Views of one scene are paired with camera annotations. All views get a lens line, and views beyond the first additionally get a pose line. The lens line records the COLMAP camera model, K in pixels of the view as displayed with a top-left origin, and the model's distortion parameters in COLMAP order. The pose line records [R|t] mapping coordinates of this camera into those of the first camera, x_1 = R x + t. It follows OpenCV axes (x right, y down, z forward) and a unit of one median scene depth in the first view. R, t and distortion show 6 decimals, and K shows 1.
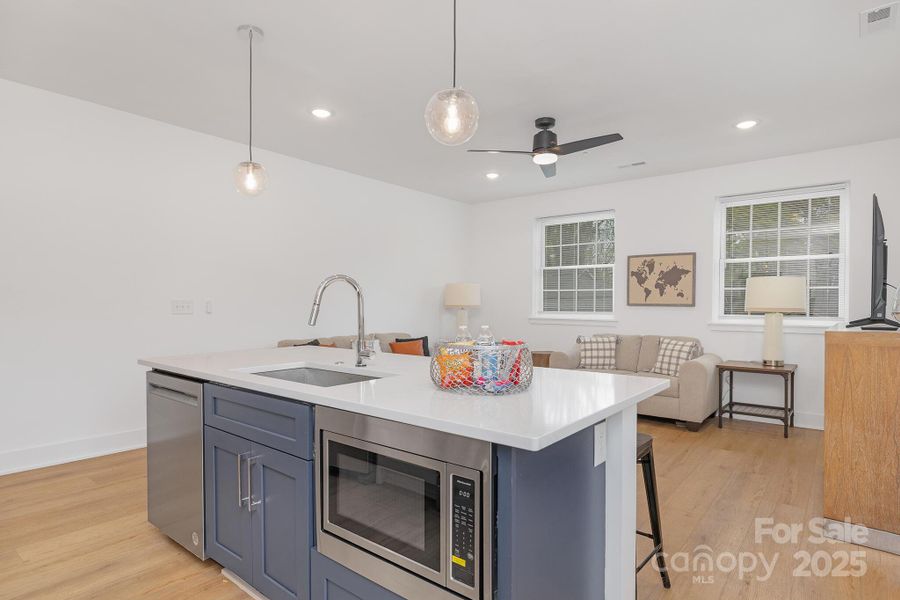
lens RADIAL K [[490.2, 0, 451.6], [0, 490.2, 306.3], [0, 0, 1]] dist [0.006435, 0.004955]
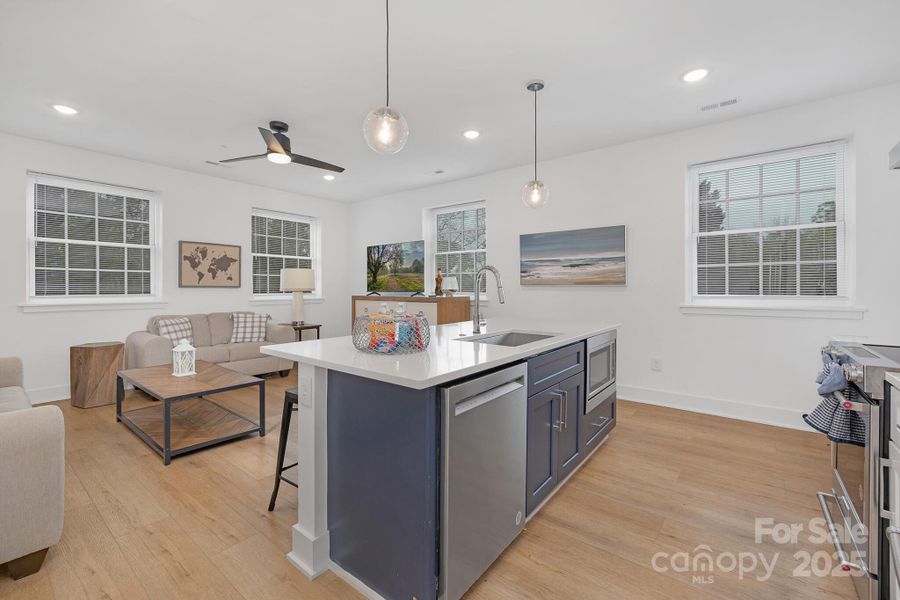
lens RADIAL K [[383.6, 0, 455.4], [0, 383.6, 286.7], [0, 0, 1]] dist [0.003476, 0.000559]
pose [[-0.013565, -0.007939, 0.999876, -0.528020], [0.002070, 0.999966, 0.007968, -0.009510], [-0.999906, 0.002178, -0.013548, 0.453807]]
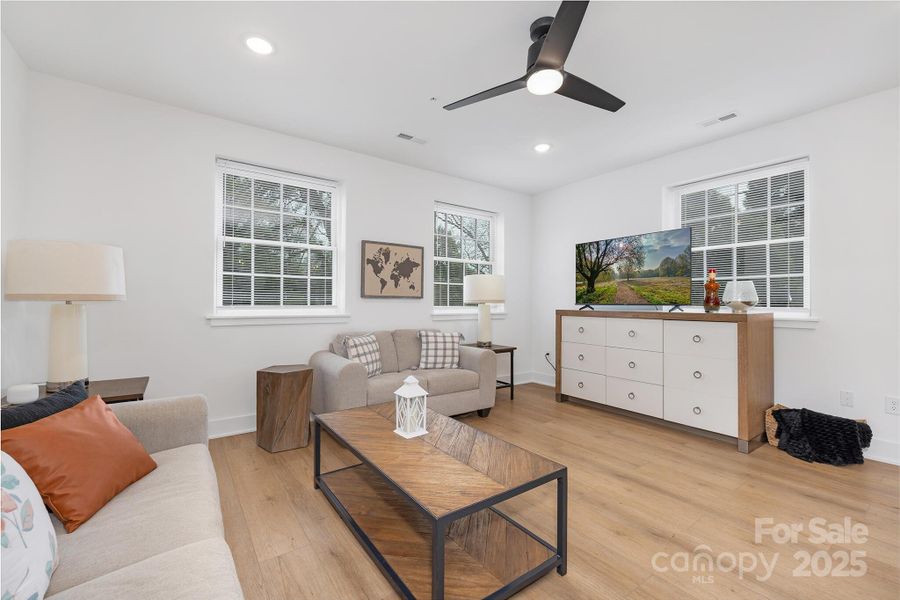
lens RADIAL K [[383.6, 0, 459.4], [0, 383.6, 298.1], [0, 0, 1]] dist [0.003476, 0.000559]
pose [[0.254780, 0.000964, 0.966999, -0.277018], [-0.000353, 1.000000, -0.000904, -0.000104], [-0.966999, -0.000111, 0.254780, 0.725255]]
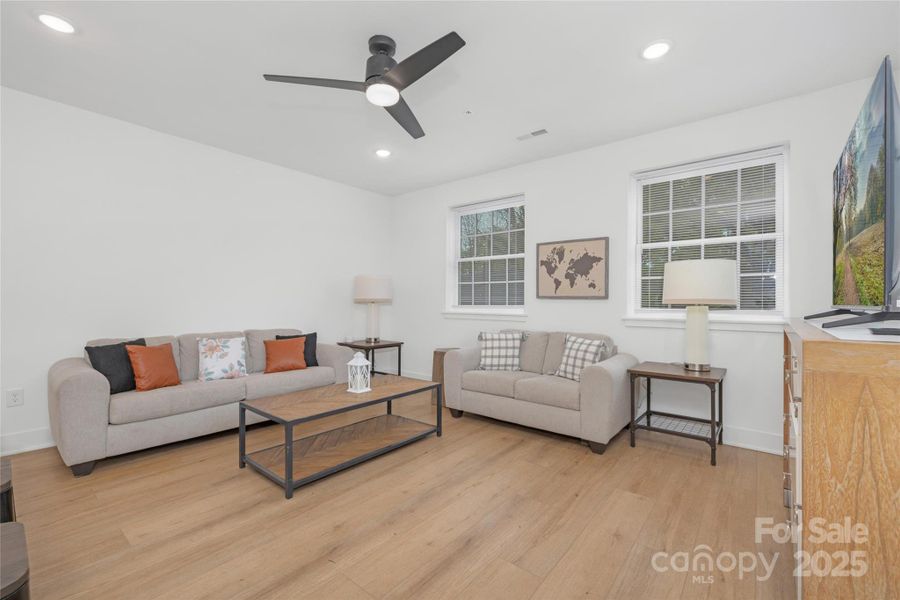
lens RADIAL K [[383.6, 0, 448.8], [0, 383.6, 299.1], [0, 0, 1]] dist [0.003476, 0.000559]
pose [[0.999983, -0.001641, -0.005564, 0.218819], [0.001571, 0.999921, -0.012433, 0.009092], [0.005584, 0.012424, 0.999907, 0.319840]]
